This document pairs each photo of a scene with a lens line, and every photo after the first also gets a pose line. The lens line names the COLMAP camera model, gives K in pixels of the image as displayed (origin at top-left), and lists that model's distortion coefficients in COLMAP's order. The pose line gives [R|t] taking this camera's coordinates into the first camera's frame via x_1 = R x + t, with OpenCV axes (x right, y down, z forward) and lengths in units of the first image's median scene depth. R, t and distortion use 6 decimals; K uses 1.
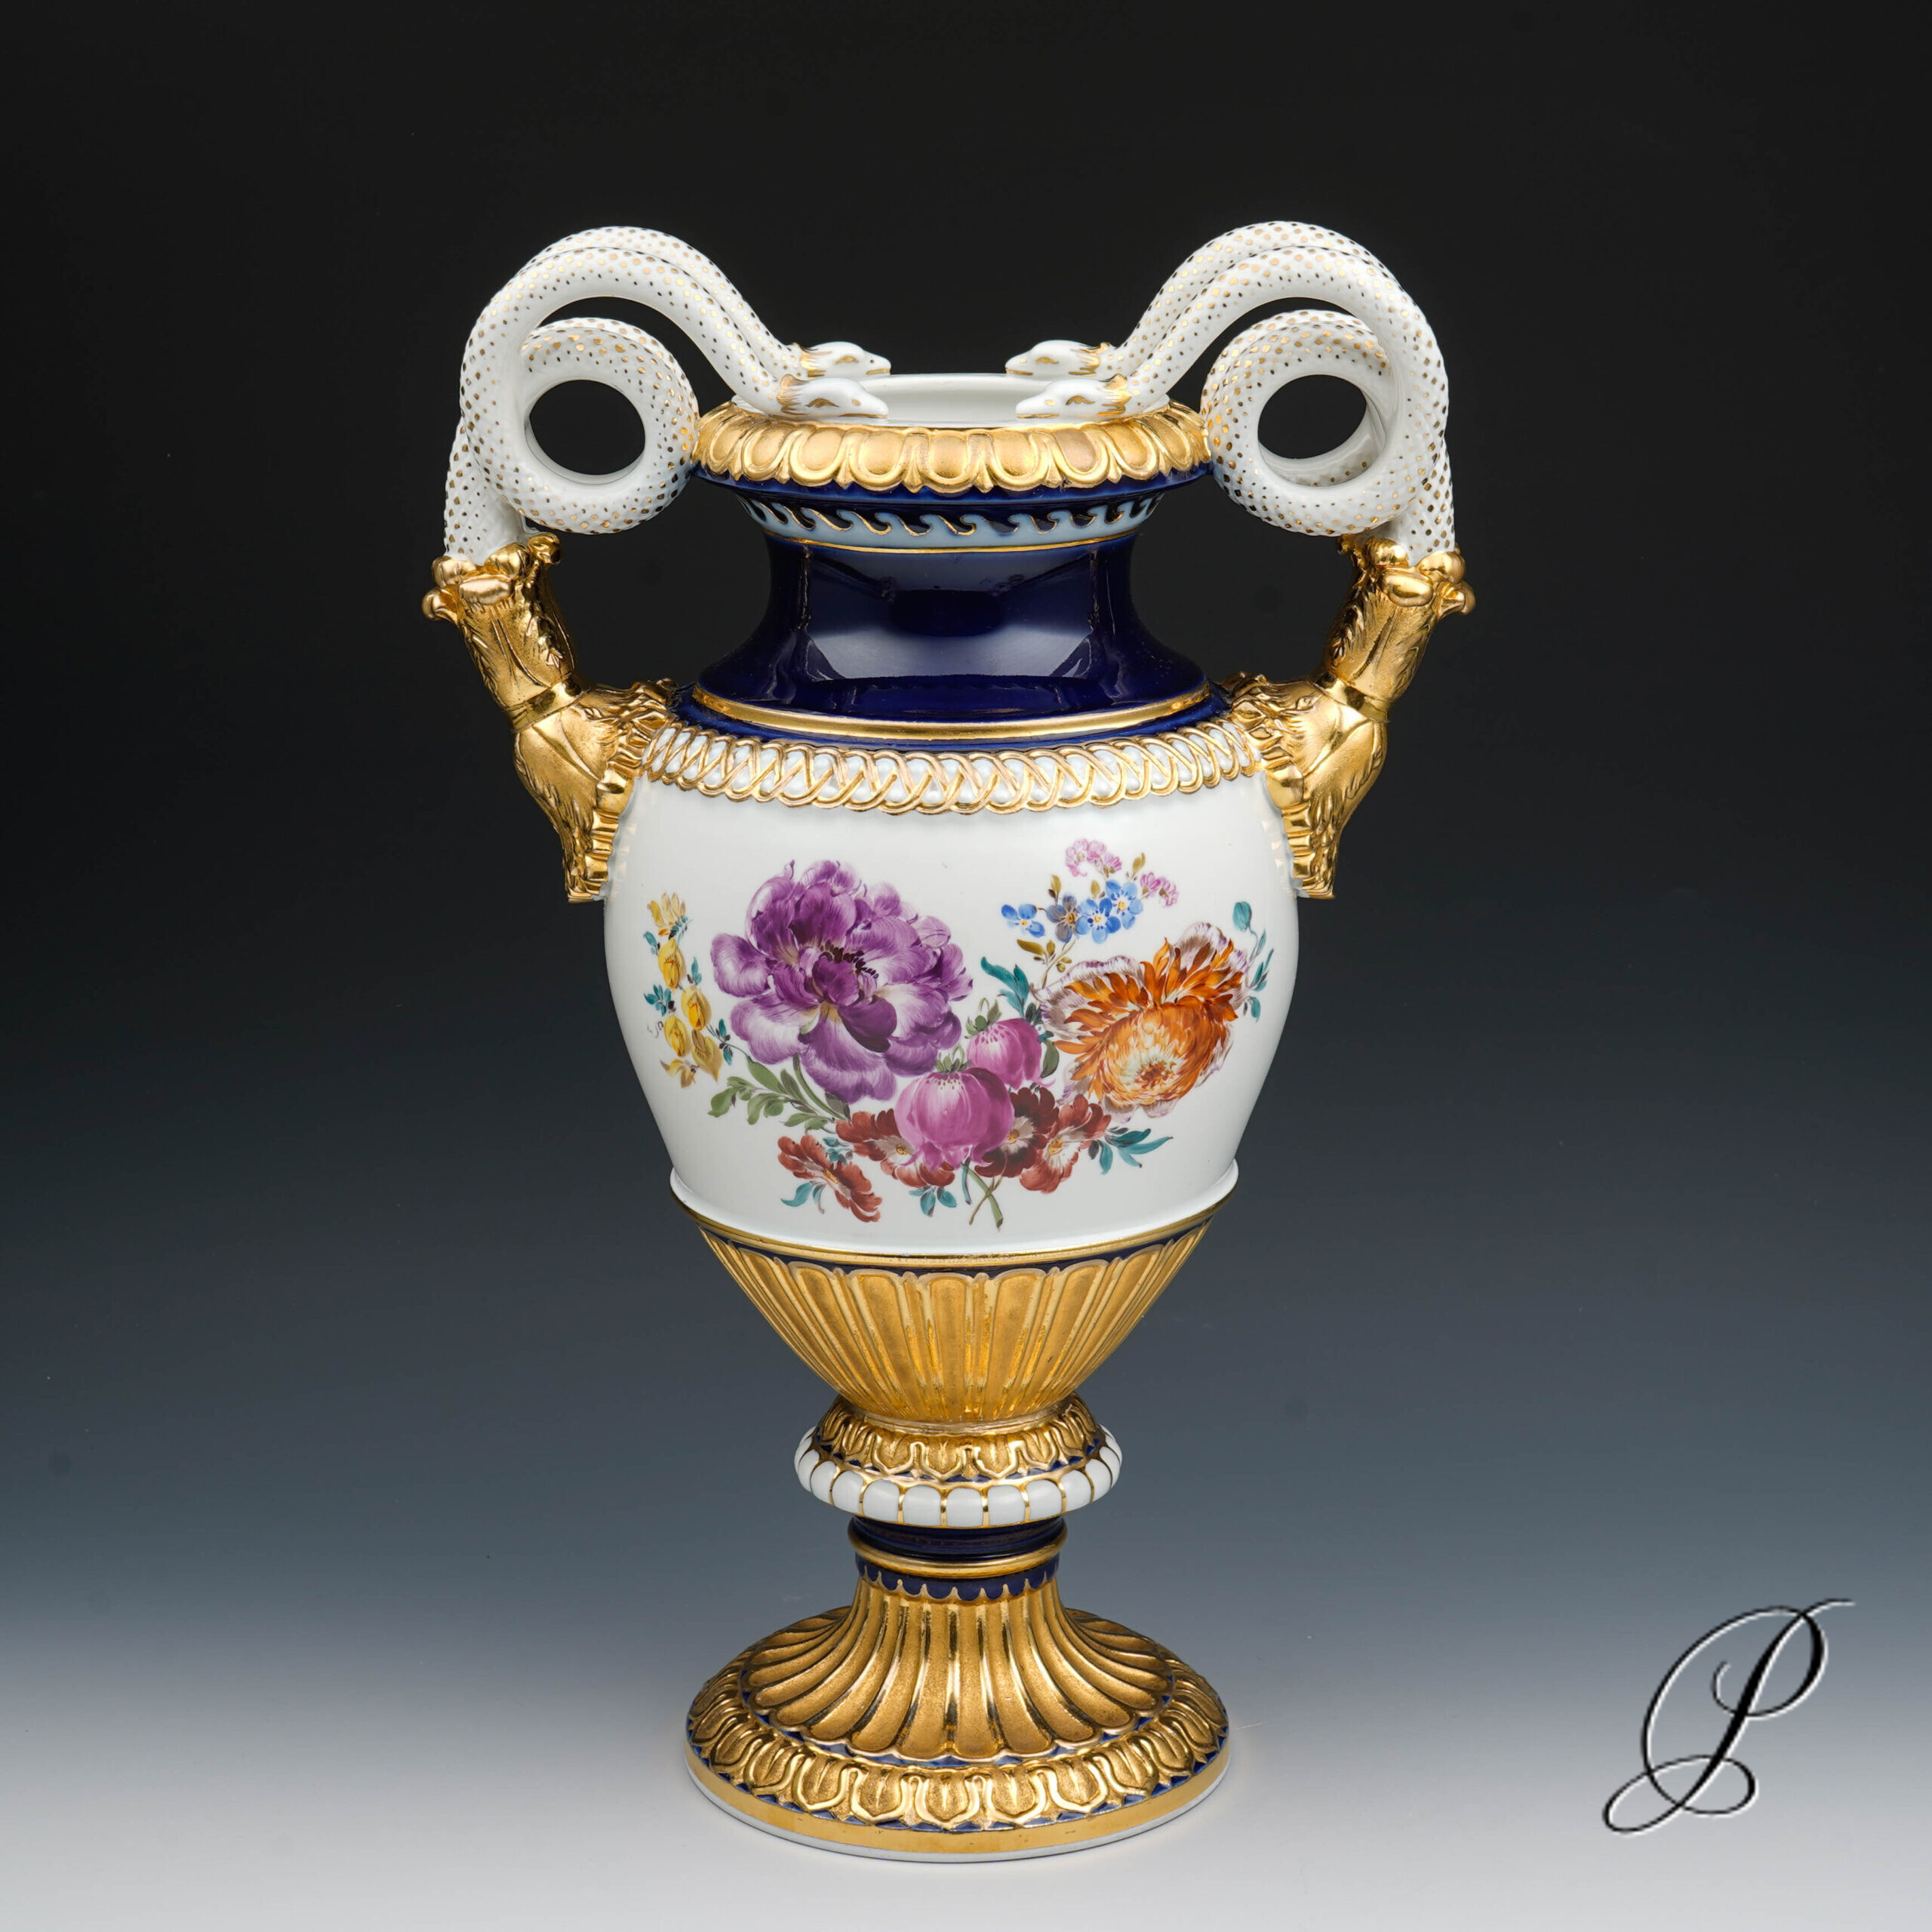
lens RADIAL K [[4752.9, 0, 1055.1], [0, 4752.9, 923.8], [0, 0, 1]] dist [-0.014139, 0.228961]
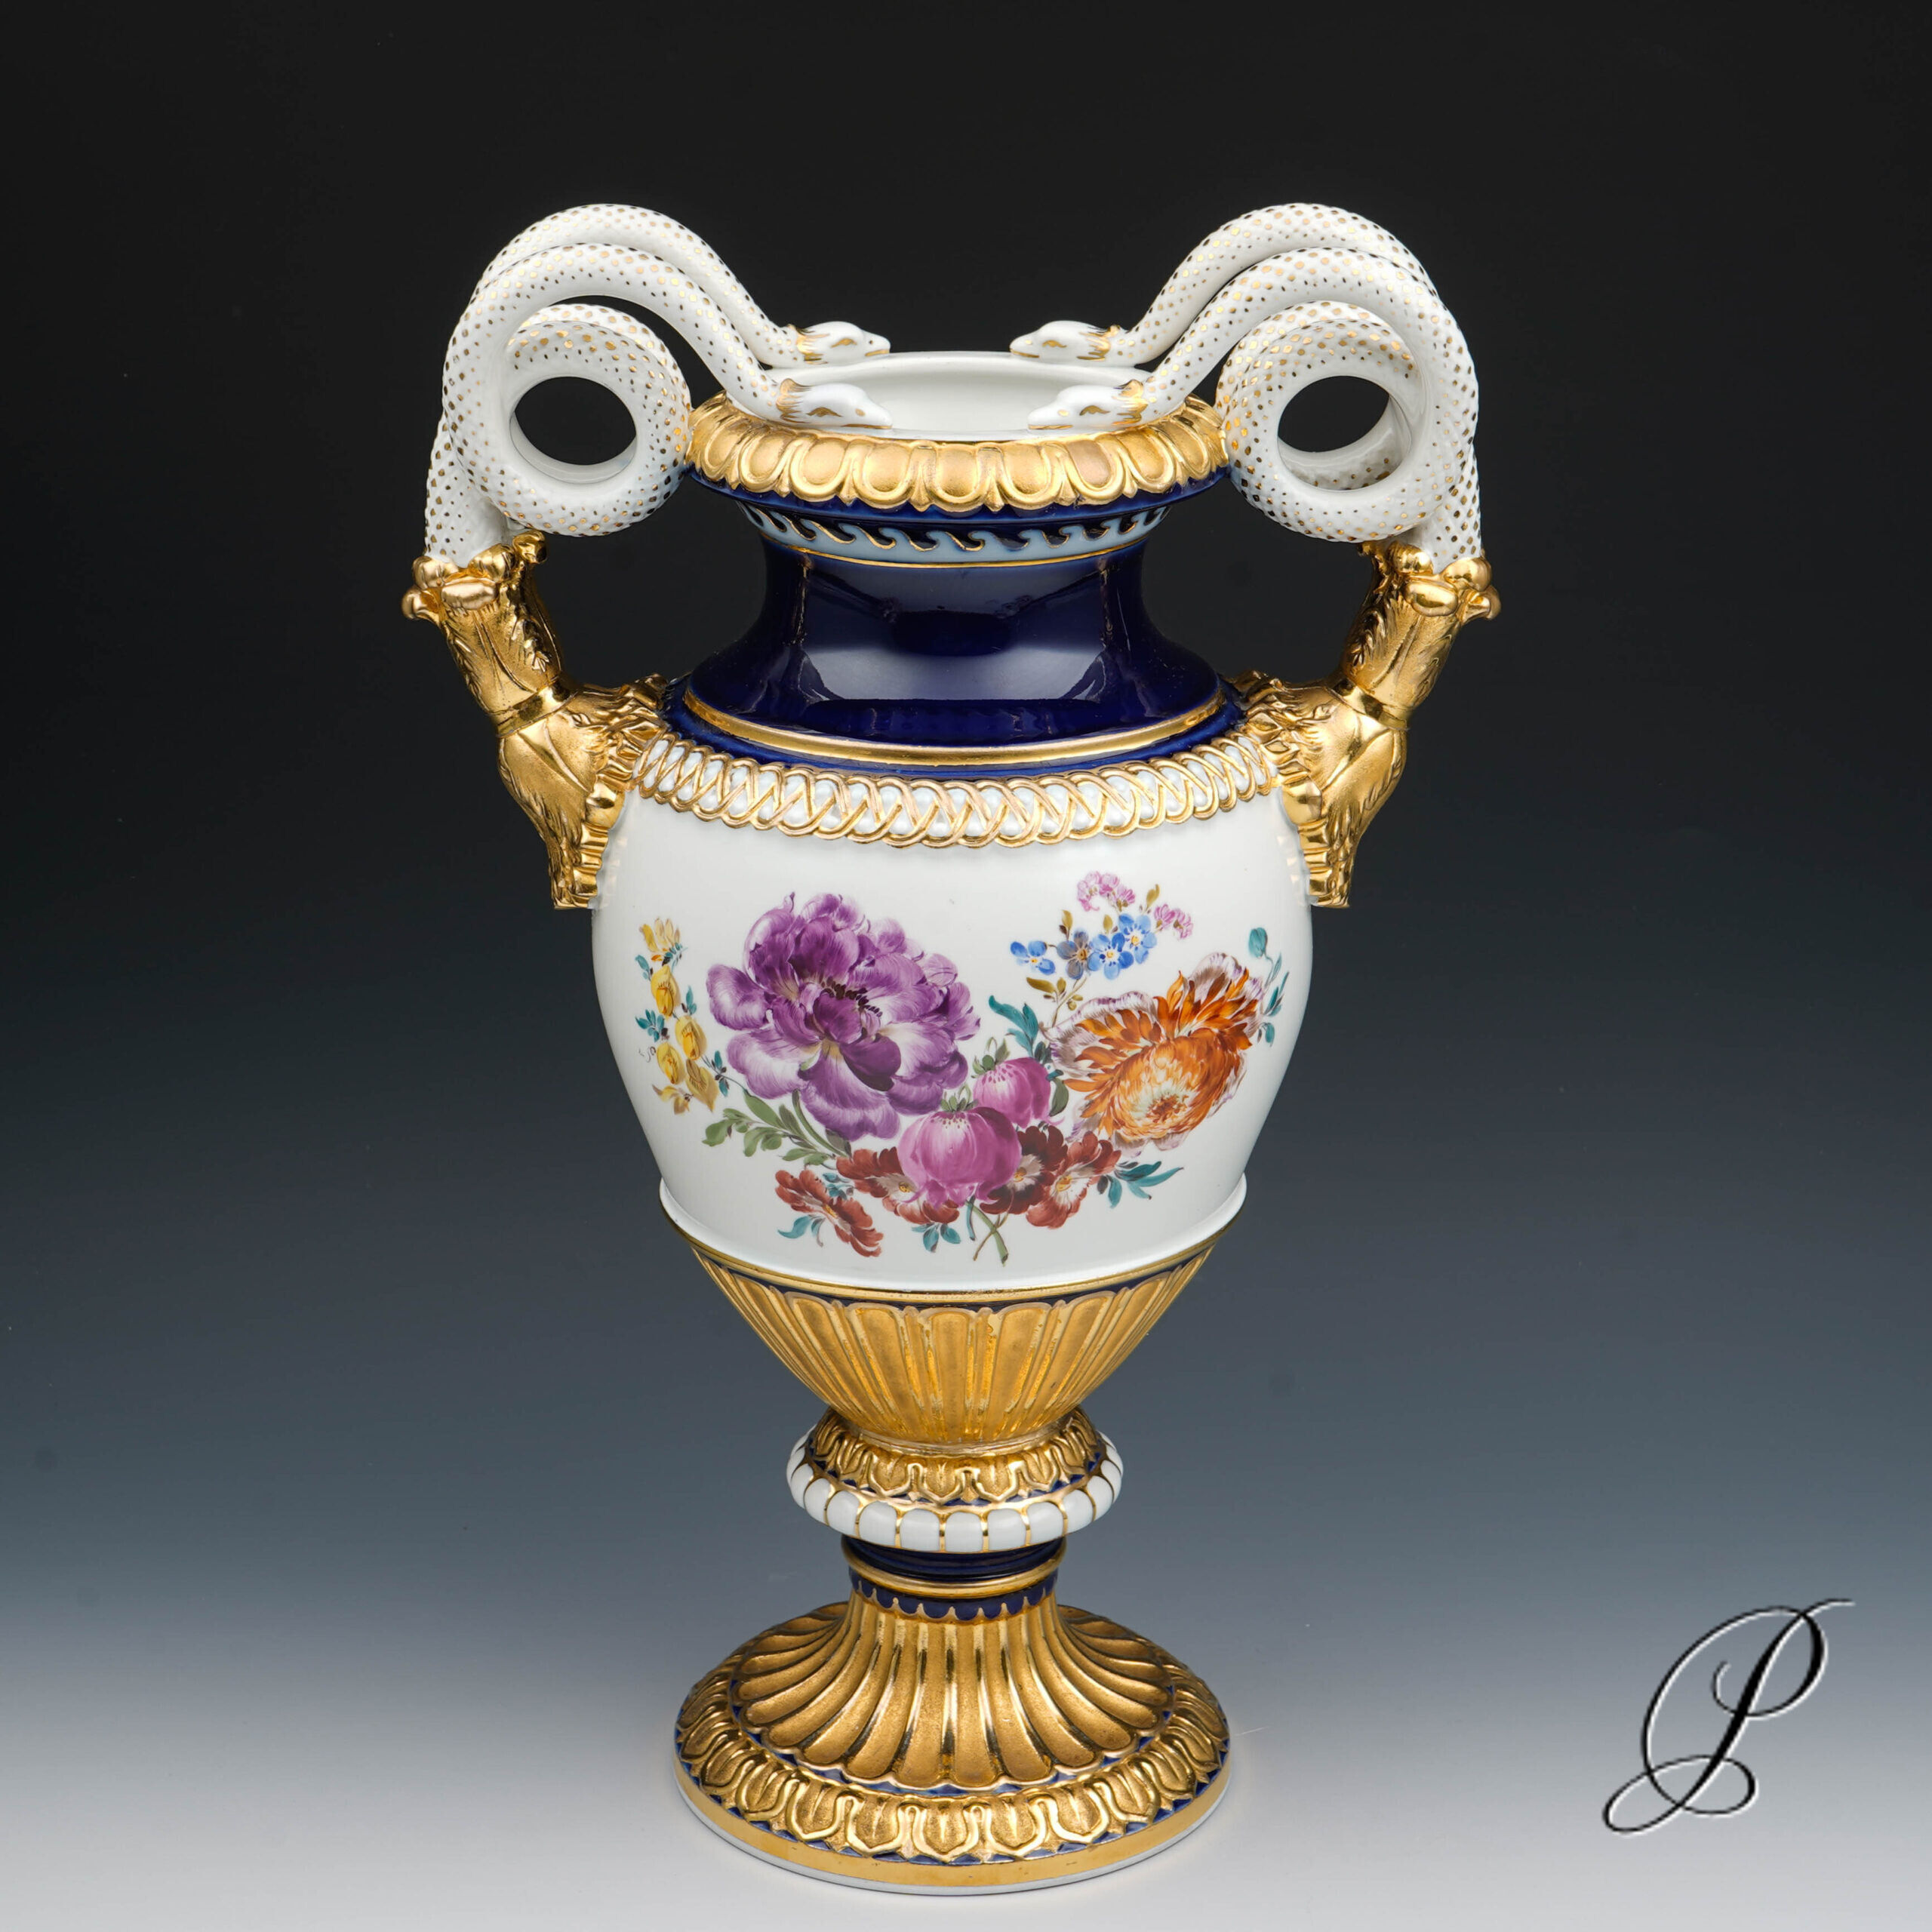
lens RADIAL K [[4752.9, 0, 1055.1], [0, 4752.9, 923.8], [0, 0, 1]] dist [-0.014139, 0.228961]
pose [[0.999867, 0.004461, 0.015693, -0.016715], [-0.005587, 0.997357, 0.072442, -0.074362], [-0.015328, -0.072520, 0.997249, 0.039817]]
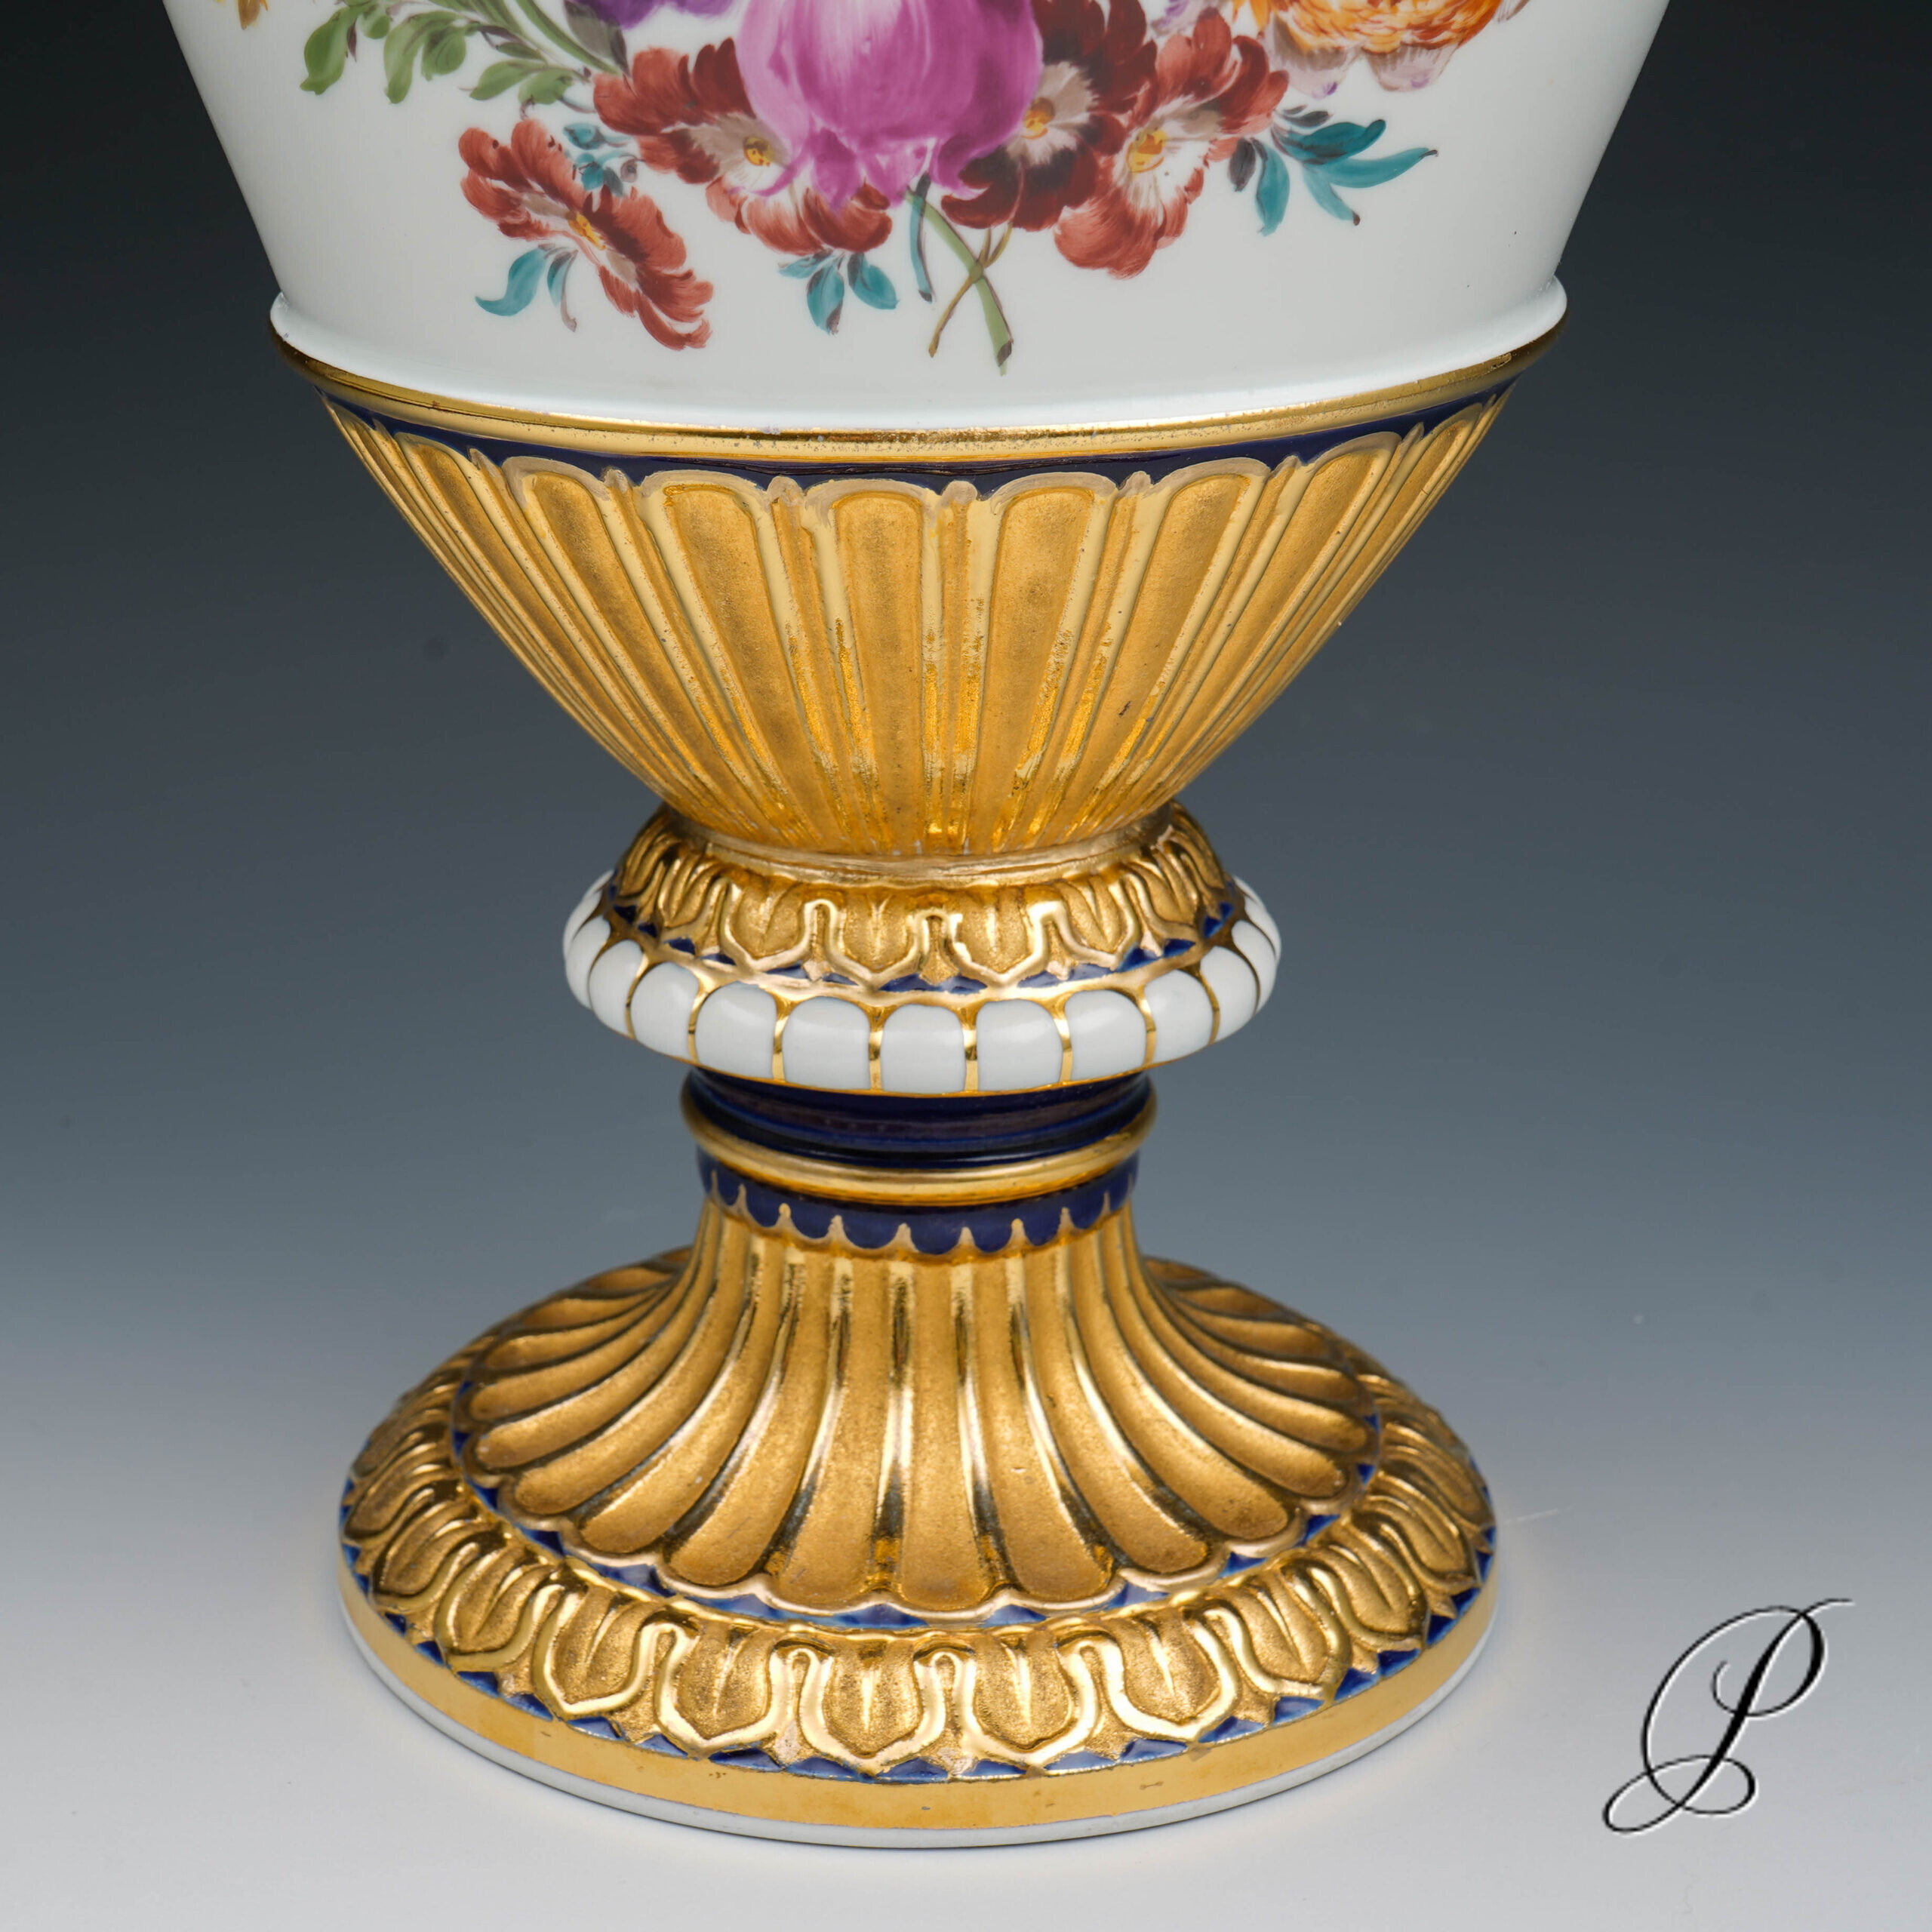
lens RADIAL K [[4520.1, 0, 786.7], [0, 4520.1, 1013.2], [0, 0, 1]] dist [-0.052870, 0.410341]
pose [[0.996774, 0.018477, -0.078107, 0.000908], [-0.009400, 0.993318, 0.115024, 0.074065], [0.079710, -0.113919, 0.990287, 0.605787]]
